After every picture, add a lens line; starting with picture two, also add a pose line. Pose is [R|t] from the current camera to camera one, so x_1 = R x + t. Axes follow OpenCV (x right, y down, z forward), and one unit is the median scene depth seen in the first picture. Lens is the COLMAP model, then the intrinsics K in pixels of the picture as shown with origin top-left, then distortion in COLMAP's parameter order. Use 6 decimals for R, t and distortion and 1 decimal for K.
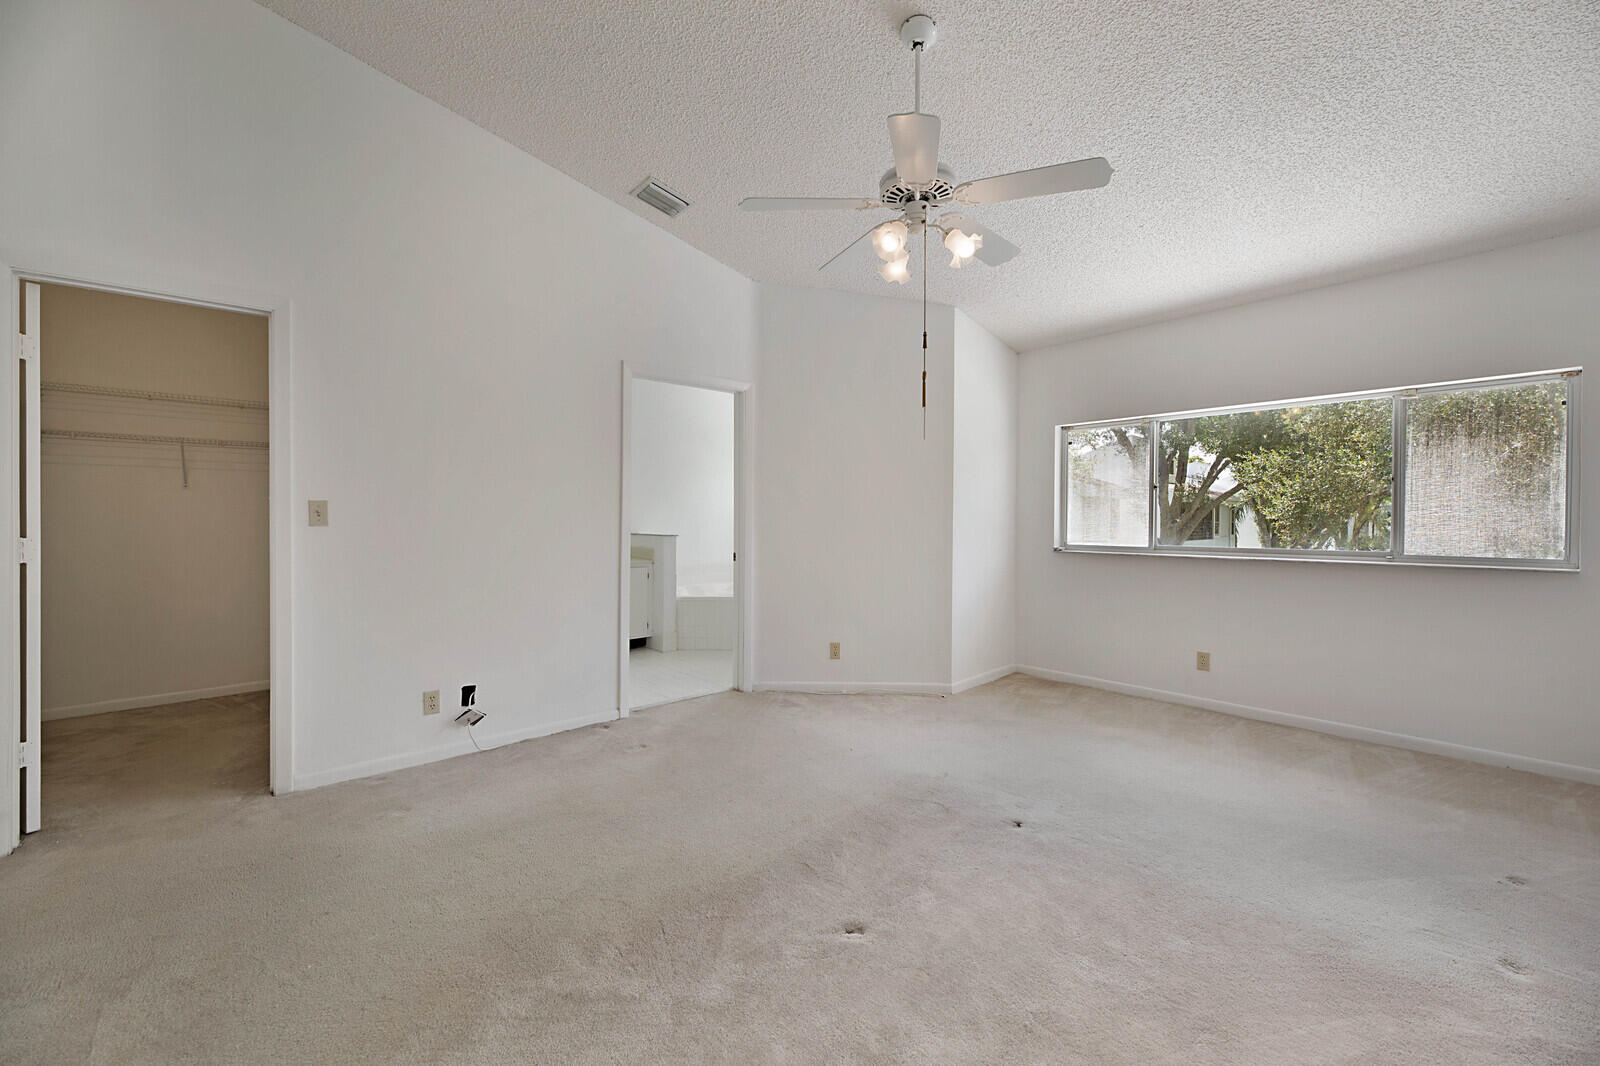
lens RADIAL K [[645.6, 0, 801.5], [0, 645.6, 524.7], [0, 0, 1]] dist [0.001759, -0.003583]
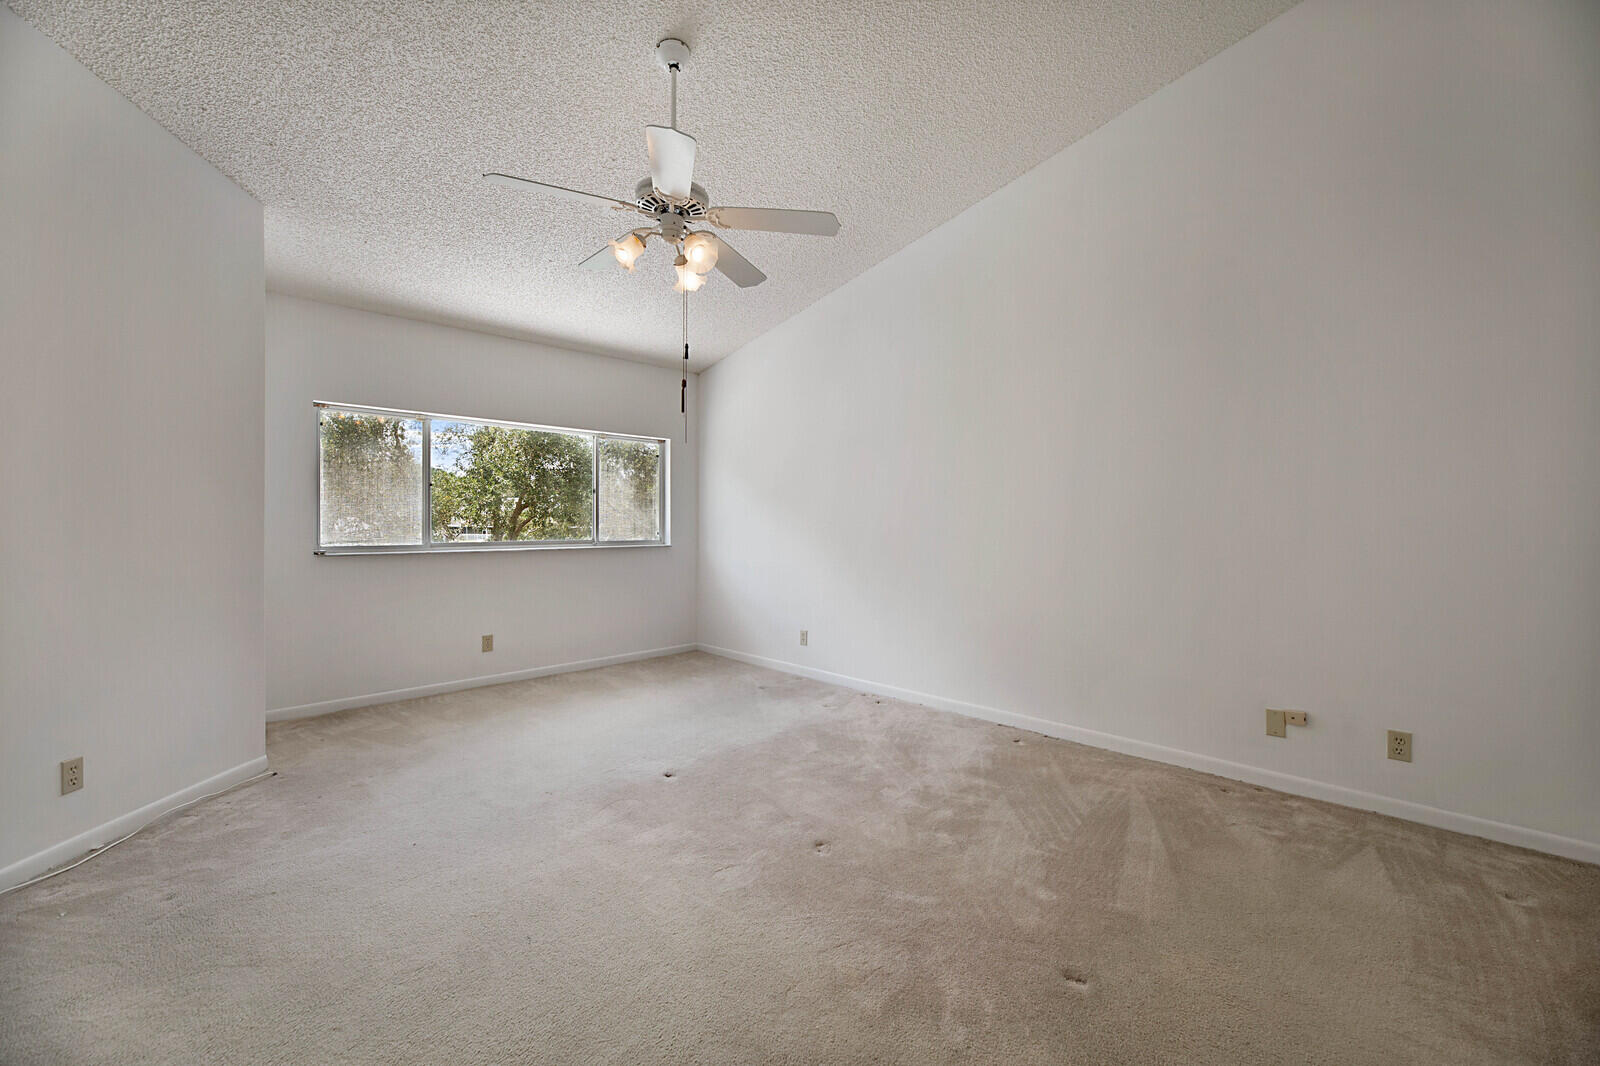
lens RADIAL K [[645.6, 0, 802.7], [0, 645.6, 533.6], [0, 0, 1]] dist [0.001759, -0.003583]
pose [[-0.053883, -0.022739, 0.998288, -0.531813], [0.000907, 0.999739, 0.022821, -0.004657], [-0.998547, 0.002135, -0.053849, 0.515868]]
